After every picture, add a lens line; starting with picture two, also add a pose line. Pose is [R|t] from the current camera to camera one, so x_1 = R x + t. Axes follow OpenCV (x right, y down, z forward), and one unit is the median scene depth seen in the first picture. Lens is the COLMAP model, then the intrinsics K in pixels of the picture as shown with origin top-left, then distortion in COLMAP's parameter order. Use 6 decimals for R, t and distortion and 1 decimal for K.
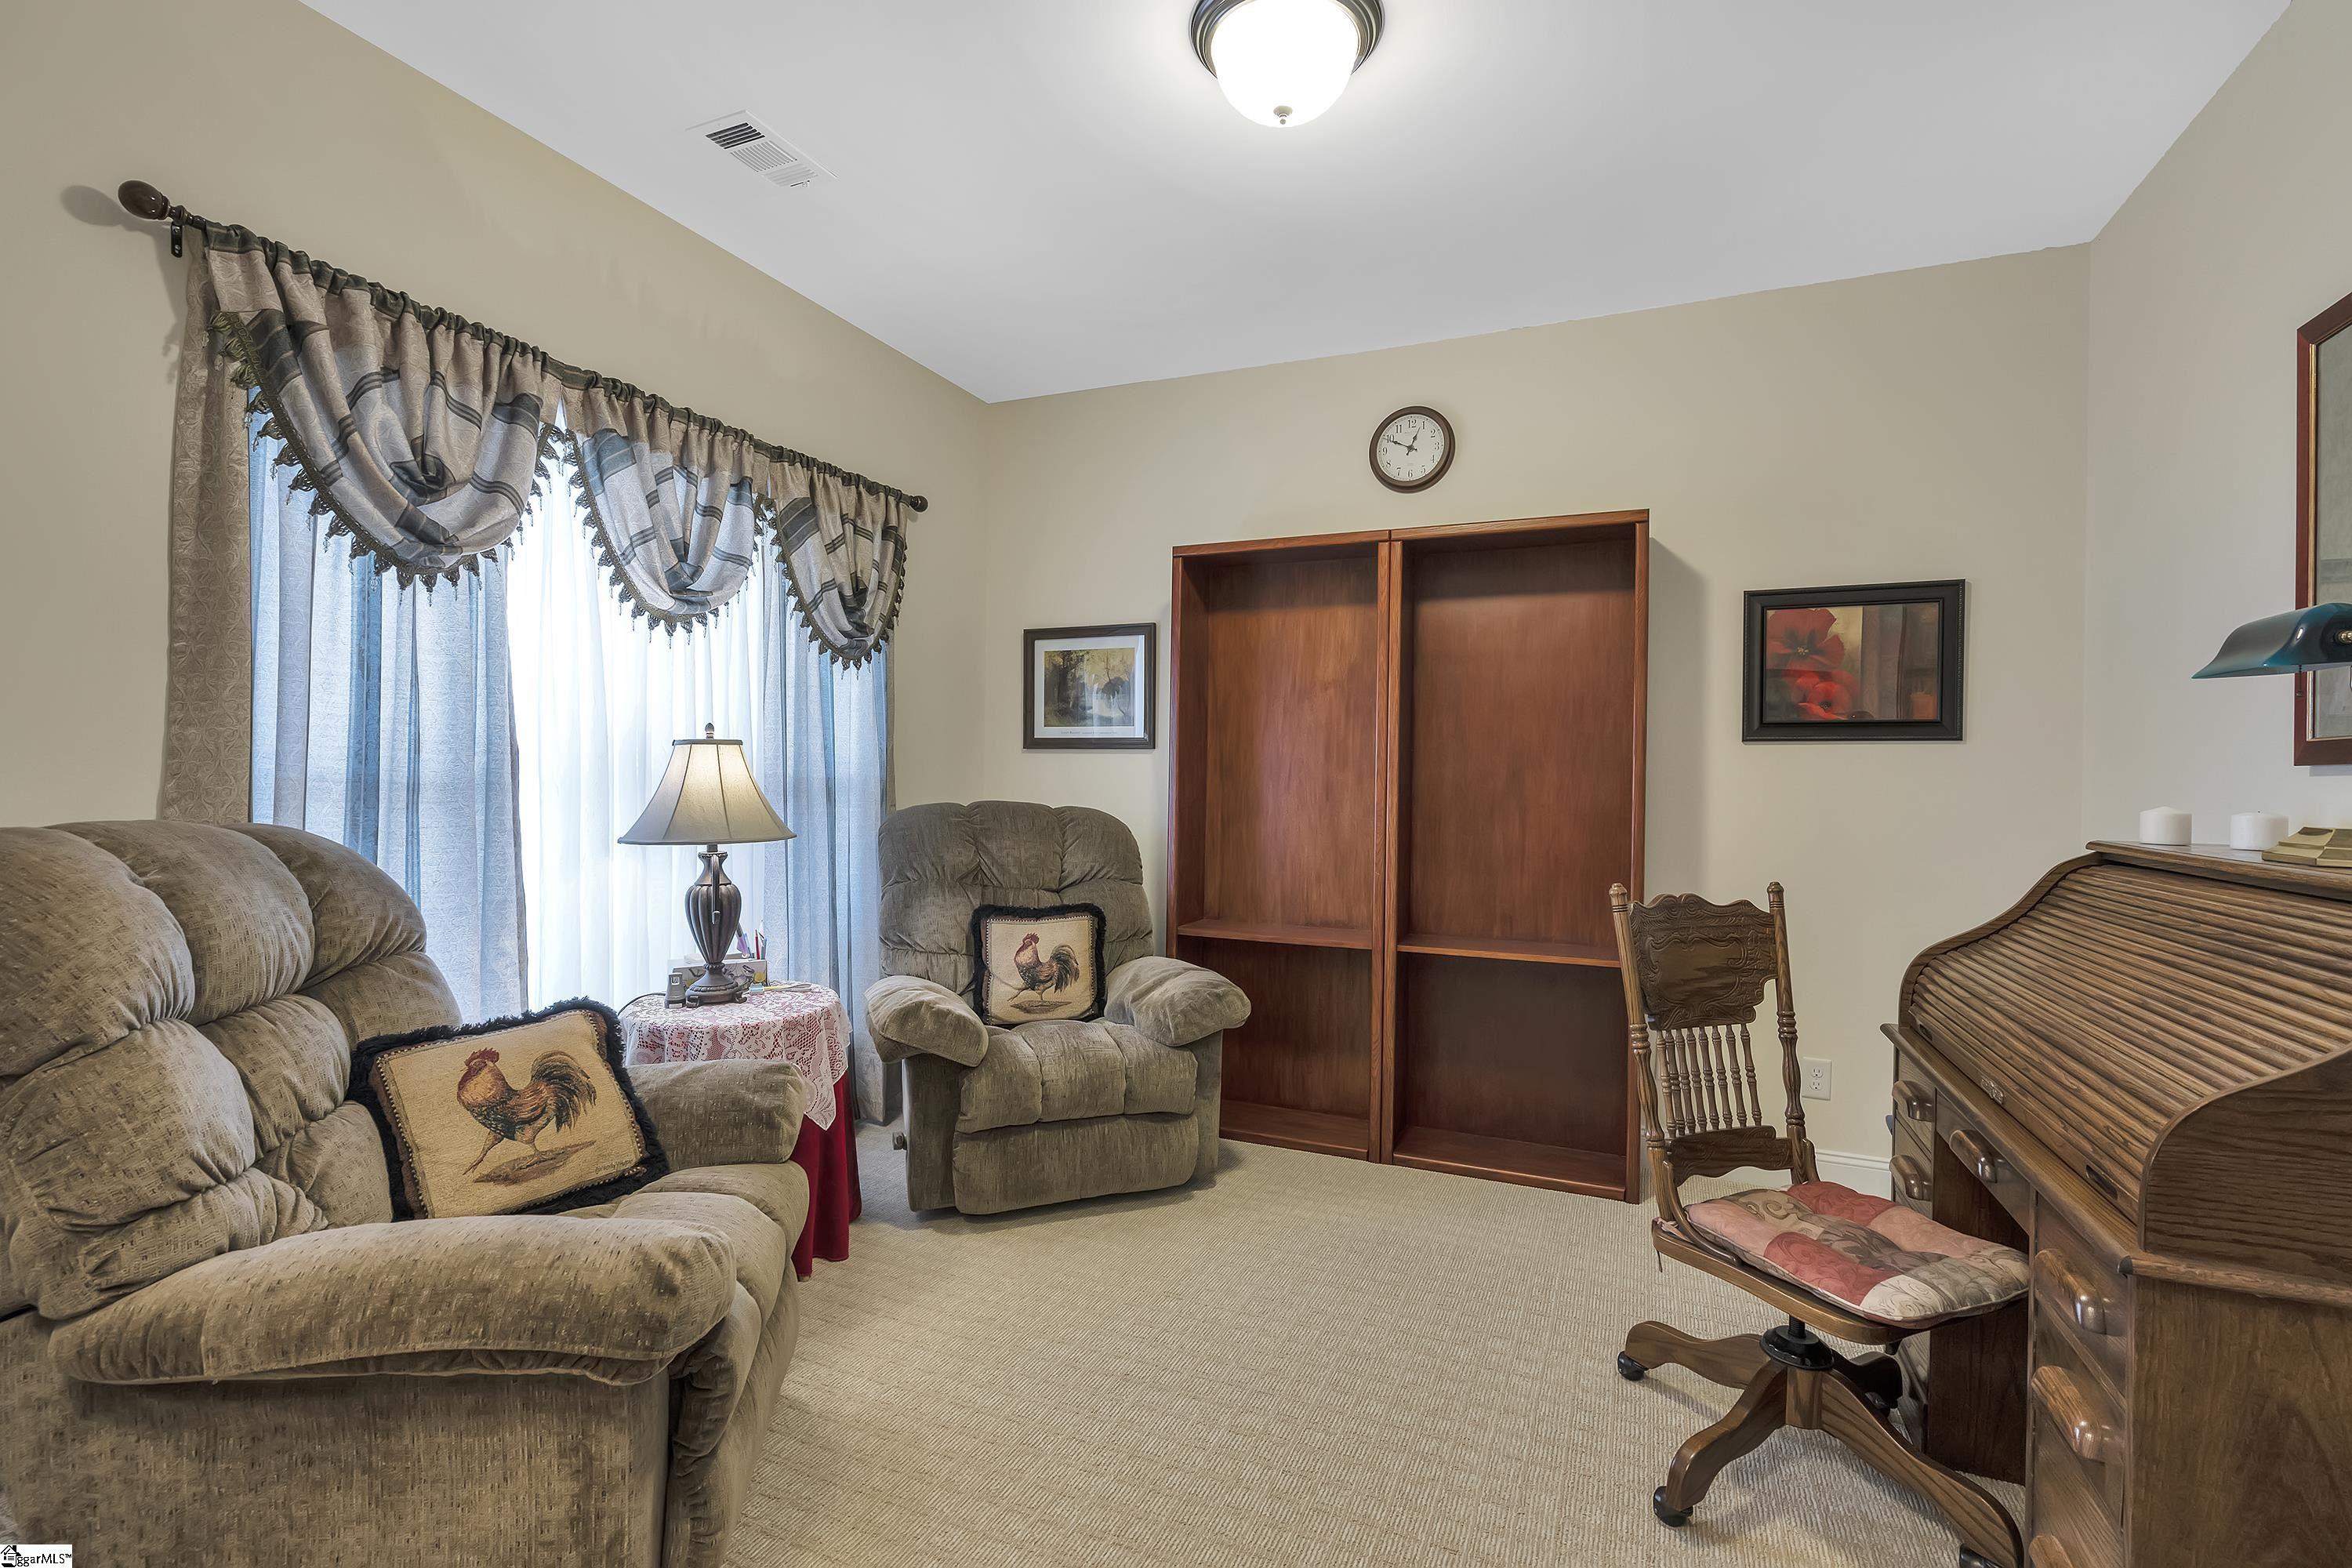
lens RADIAL K [[1073.6, 0, 1170.2], [0, 1073.6, 781.3], [0, 0, 1]] dist [0.001713, 0.000907]
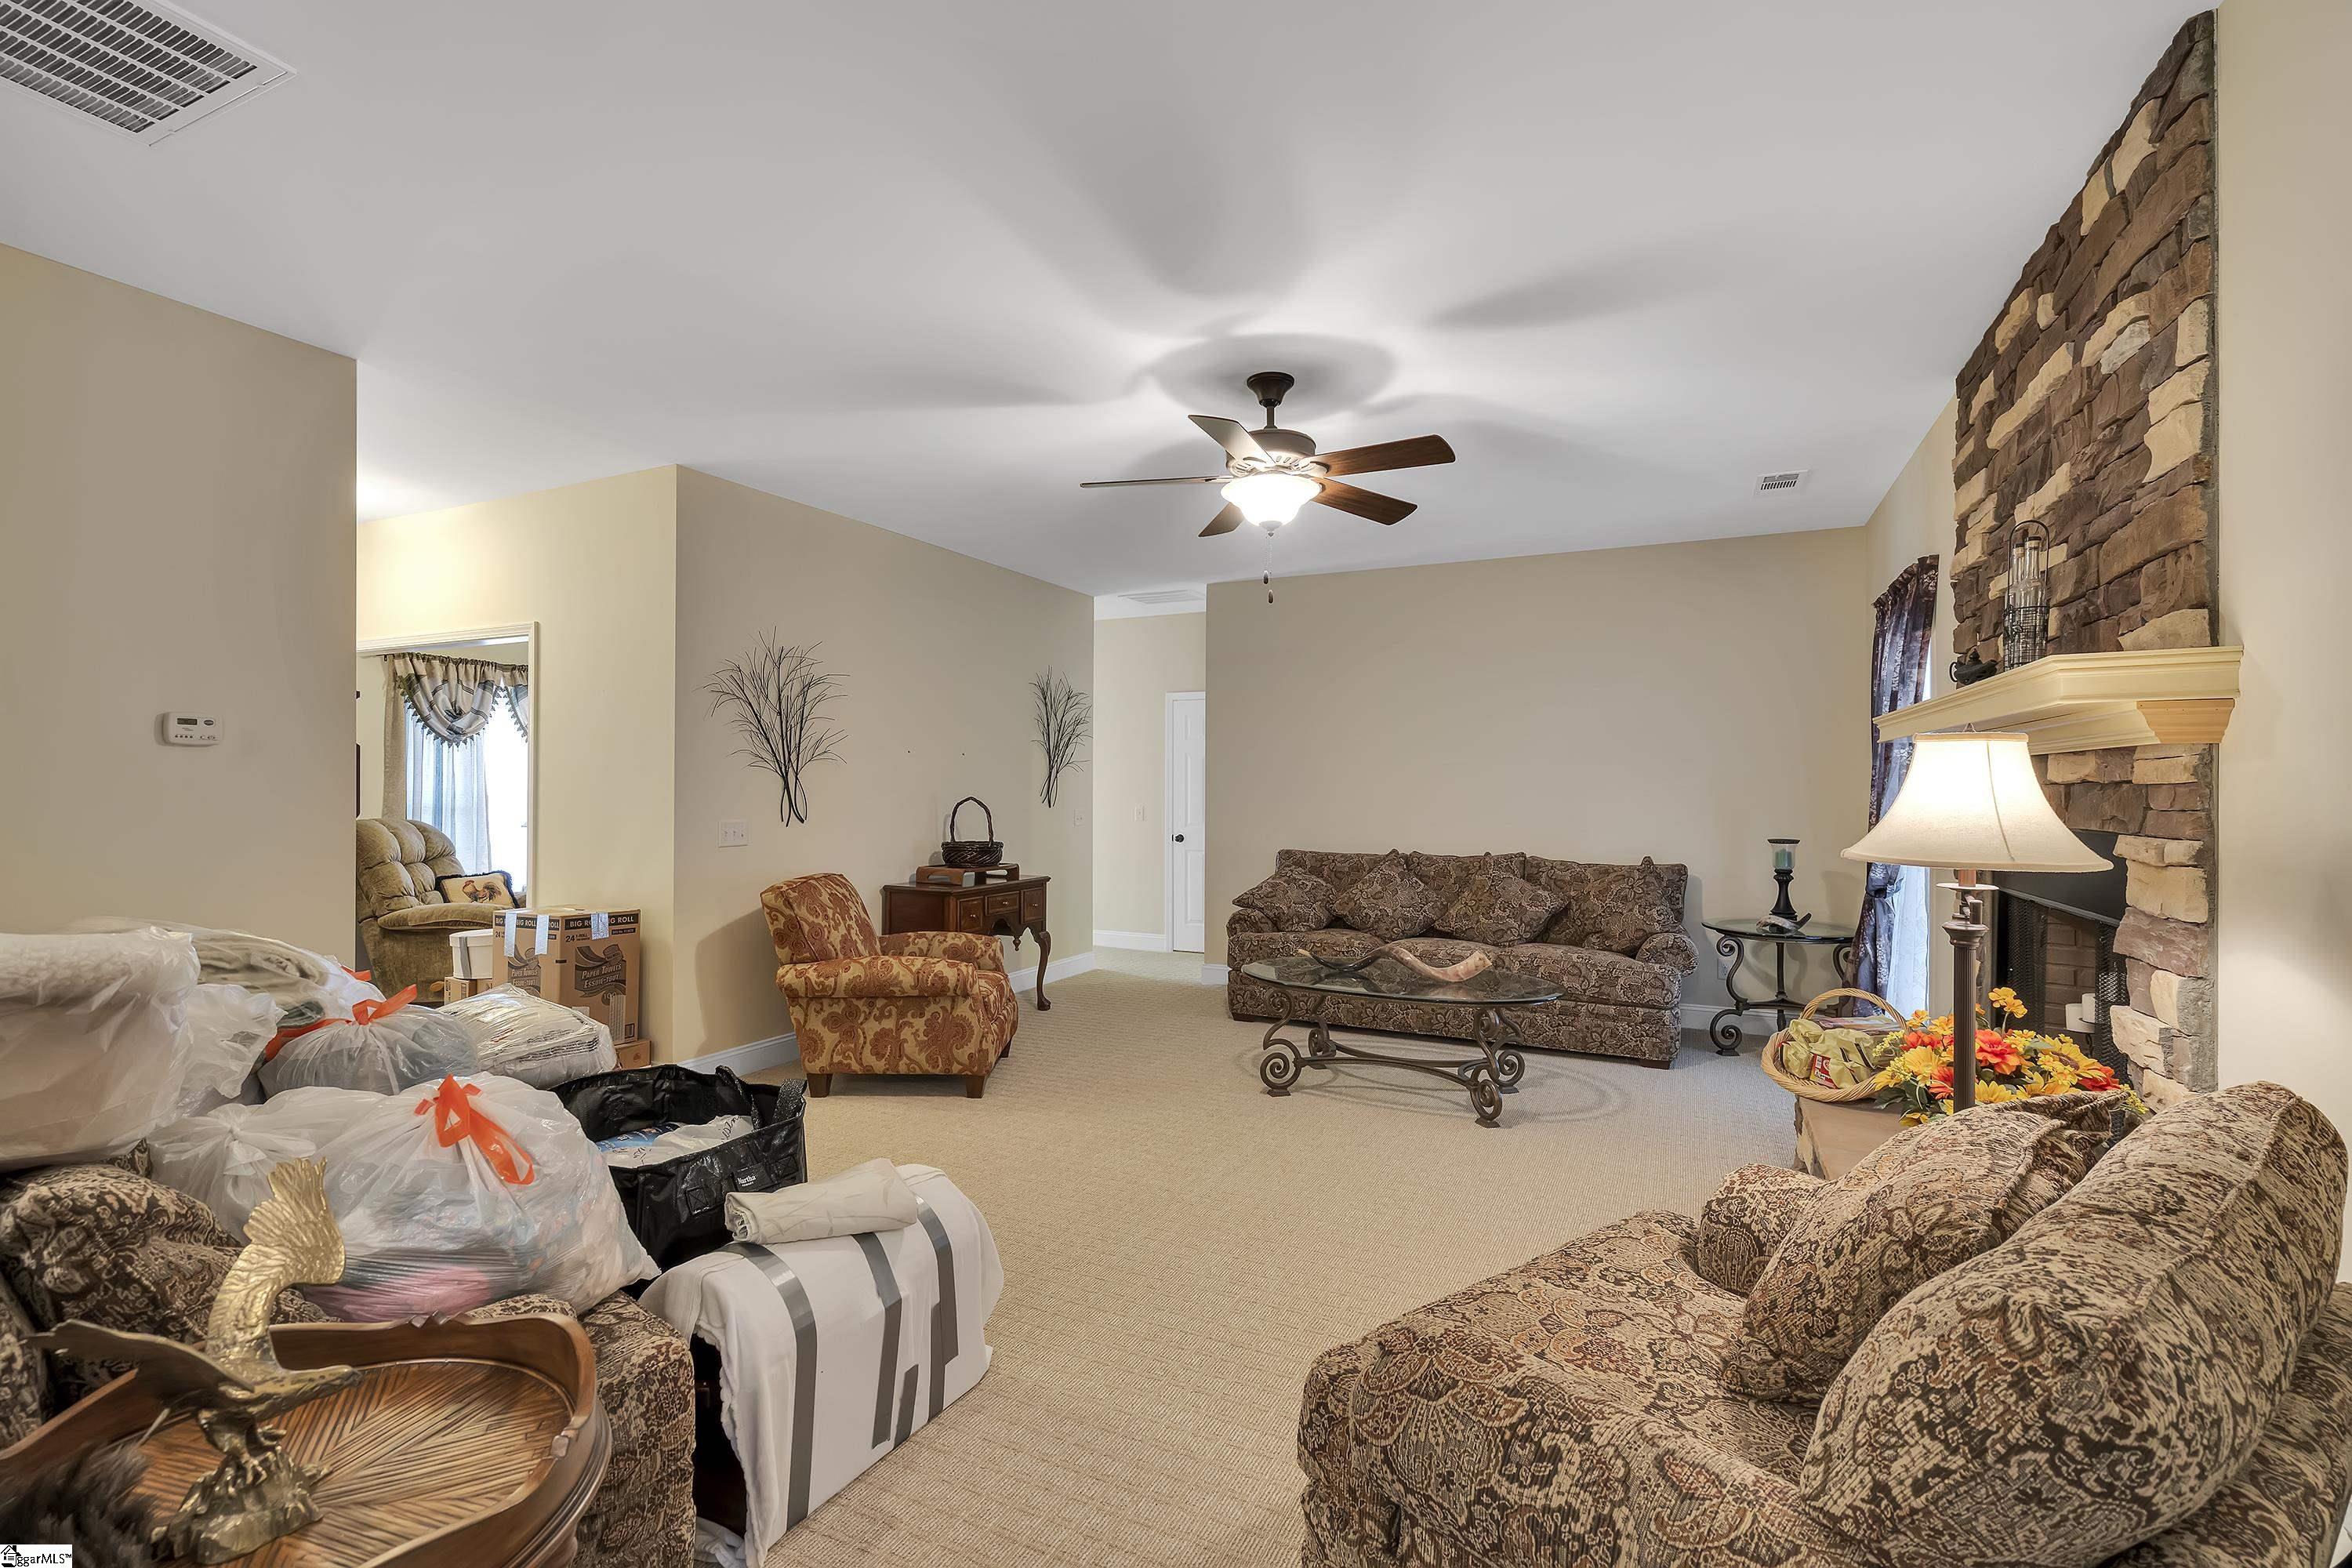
lens RADIAL K [[1058.6, 0, 1179.3], [0, 1058.6, 790.4], [0, 0, 1]] dist [-0.008109, 0.003301]
pose [[0.999124, -0.012463, -0.039939, 1.392380], [0.012456, 0.999922, -0.000418, -0.019181], [0.039941, -0.000079, 0.999202, -1.808223]]
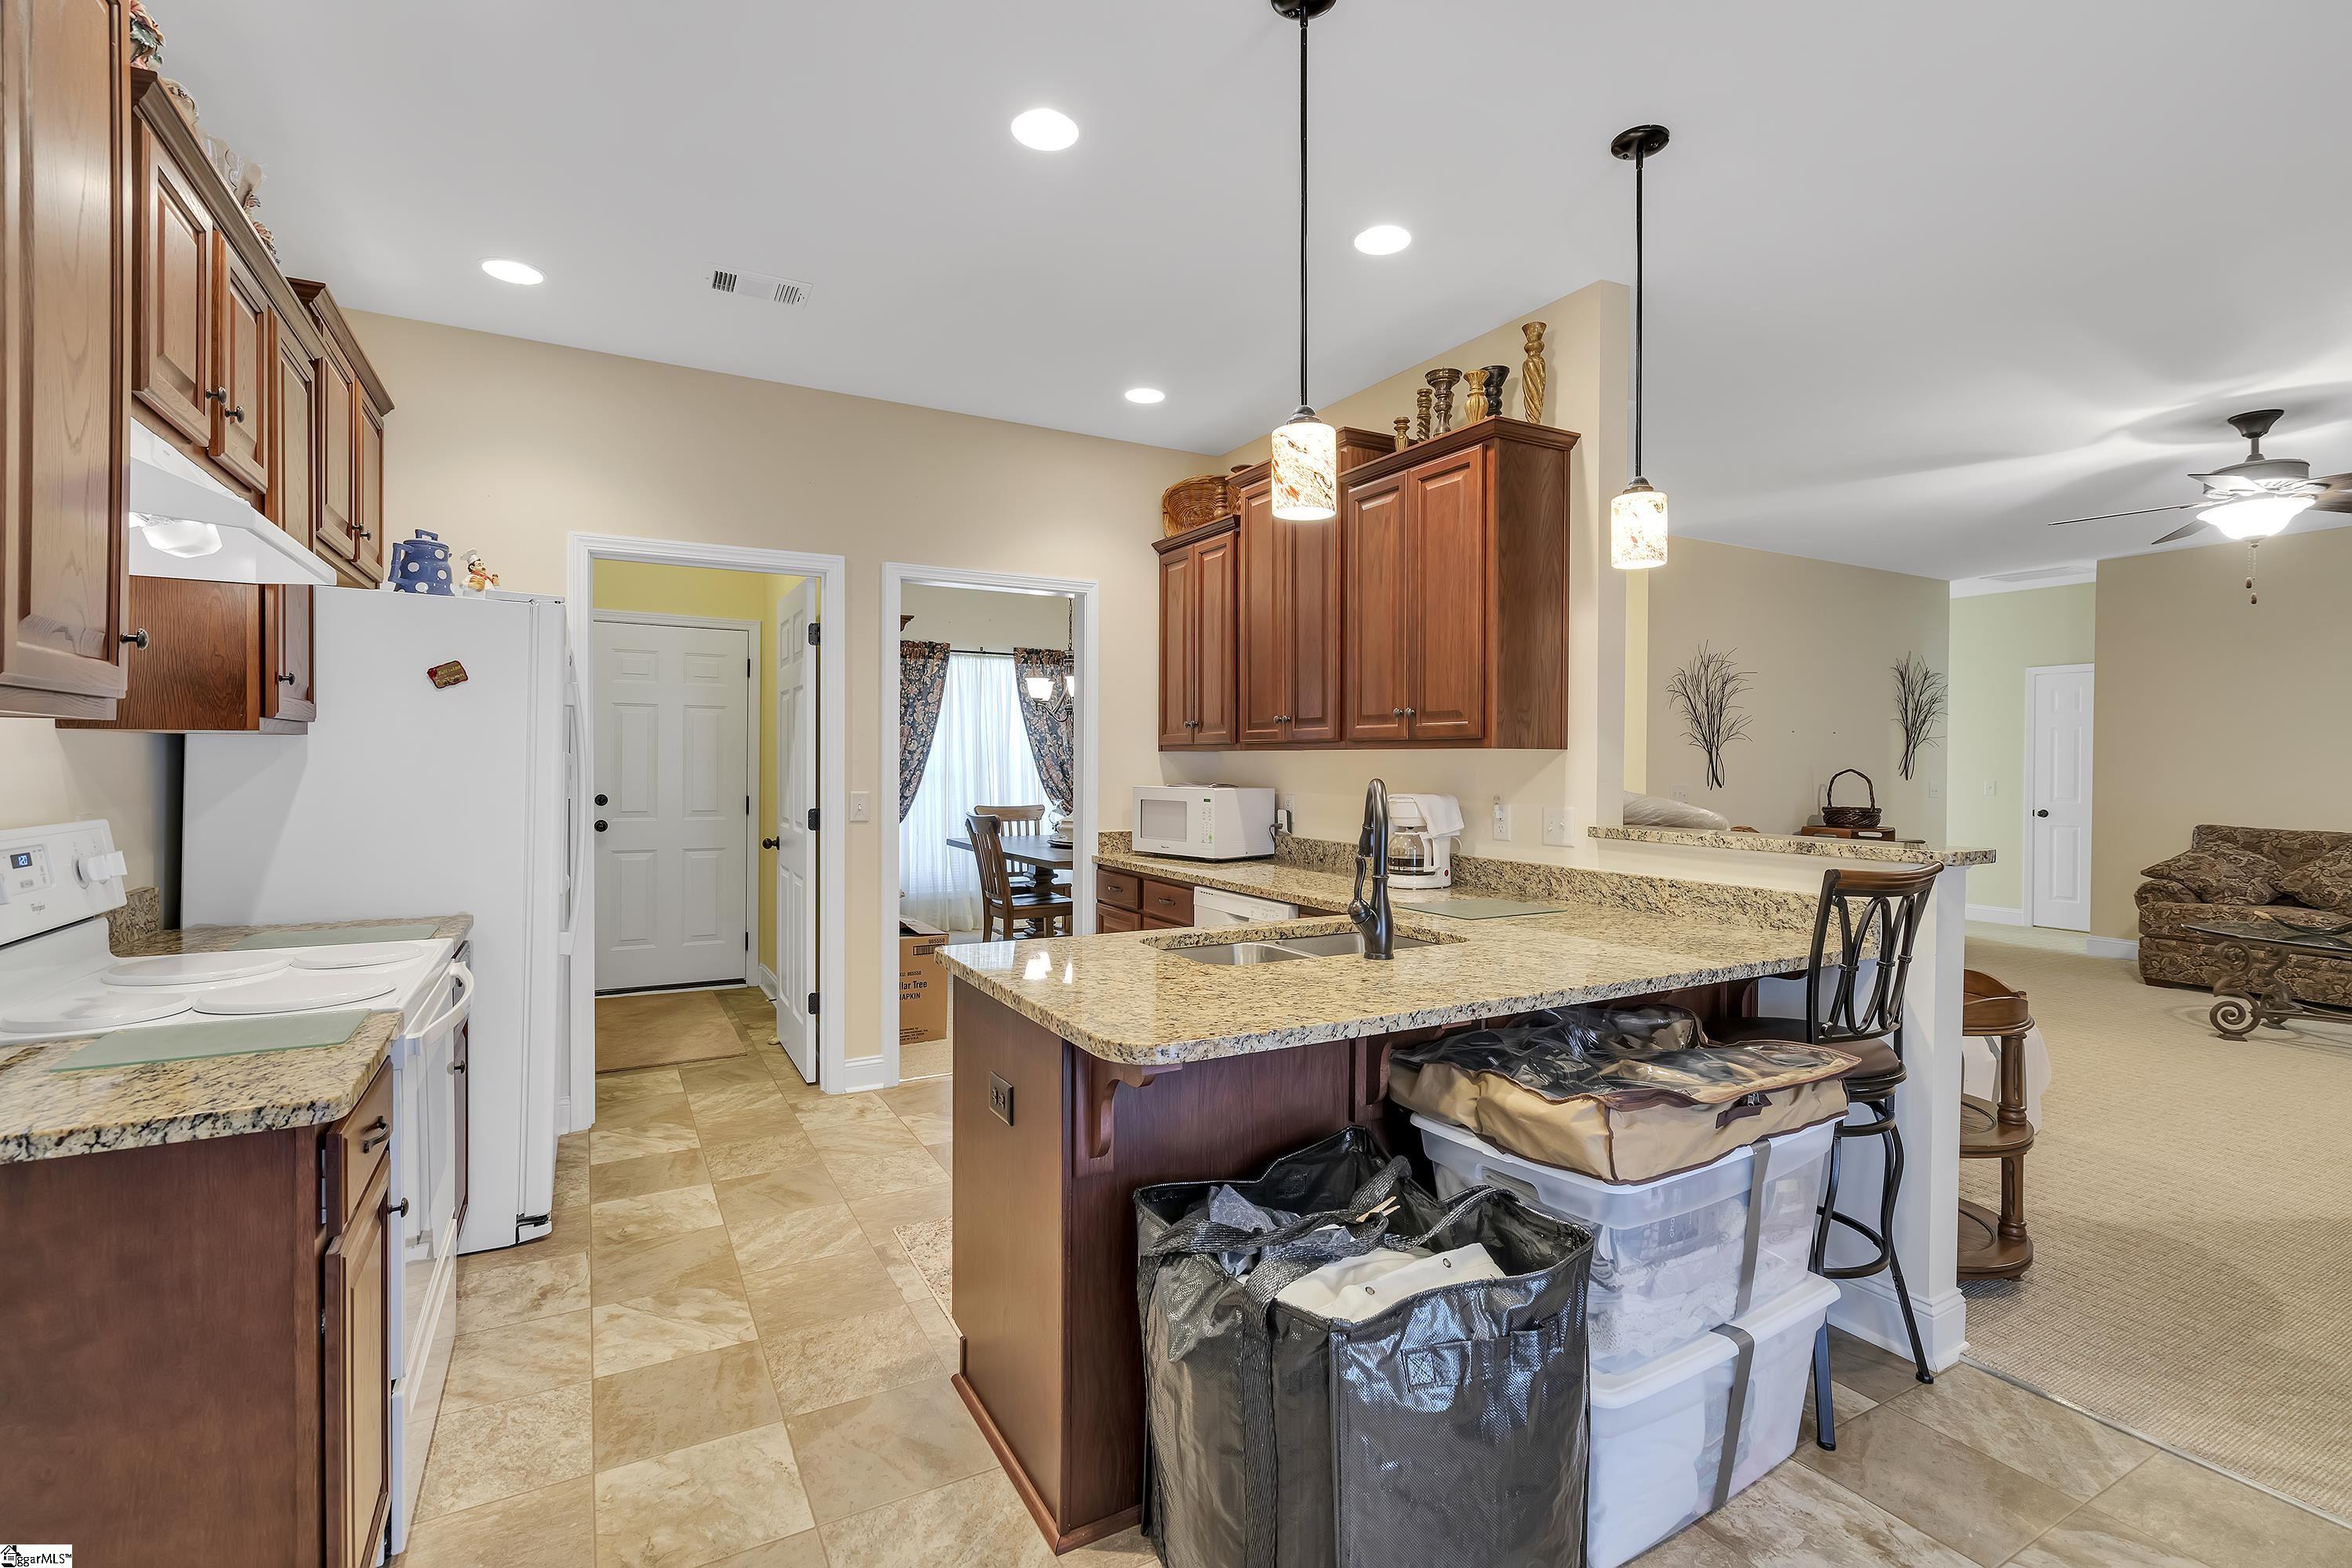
lens RADIAL K [[1058.6, 0, 1187.0], [0, 1058.6, 776.6], [0, 0, 1]] dist [-0.008109, 0.003301]
pose [[0.793082, -0.002282, -0.609111, 1.153190], [0.005620, 0.999978, 0.003570, -0.011250], [0.609089, -0.006255, 0.793077, -2.687200]]
